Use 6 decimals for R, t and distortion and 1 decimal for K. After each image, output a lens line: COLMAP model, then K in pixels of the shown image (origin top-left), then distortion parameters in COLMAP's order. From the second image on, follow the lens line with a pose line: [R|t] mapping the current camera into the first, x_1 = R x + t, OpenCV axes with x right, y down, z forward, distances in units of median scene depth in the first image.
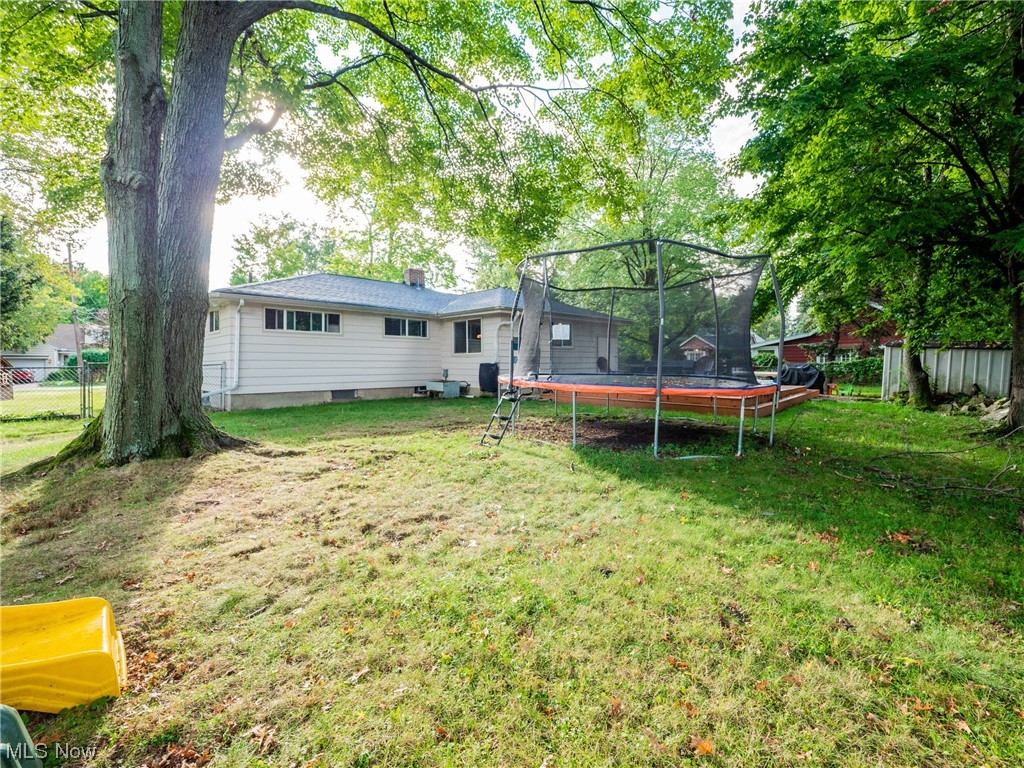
lens RADIAL K [[418.3, 0, 507.4], [0, 418.3, 379.2], [0, 0, 1]] dist [-0.000525, -0.000797]
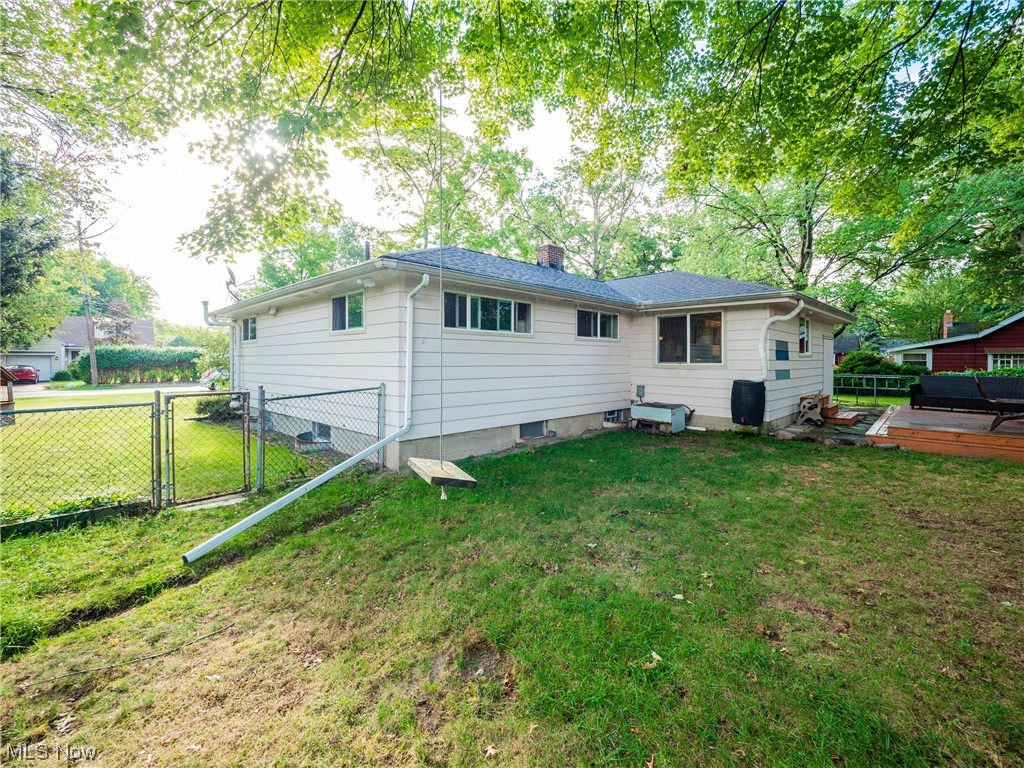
lens RADIAL K [[418.3, 0, 515.4], [0, 418.3, 381.4], [0, 0, 1]] dist [-0.000525, -0.000797]
pose [[0.999958, 0.006611, 0.006319, -0.387032], [-0.006711, 0.999852, 0.015853, -0.042815], [-0.006213, -0.015895, 0.999854, 0.328635]]
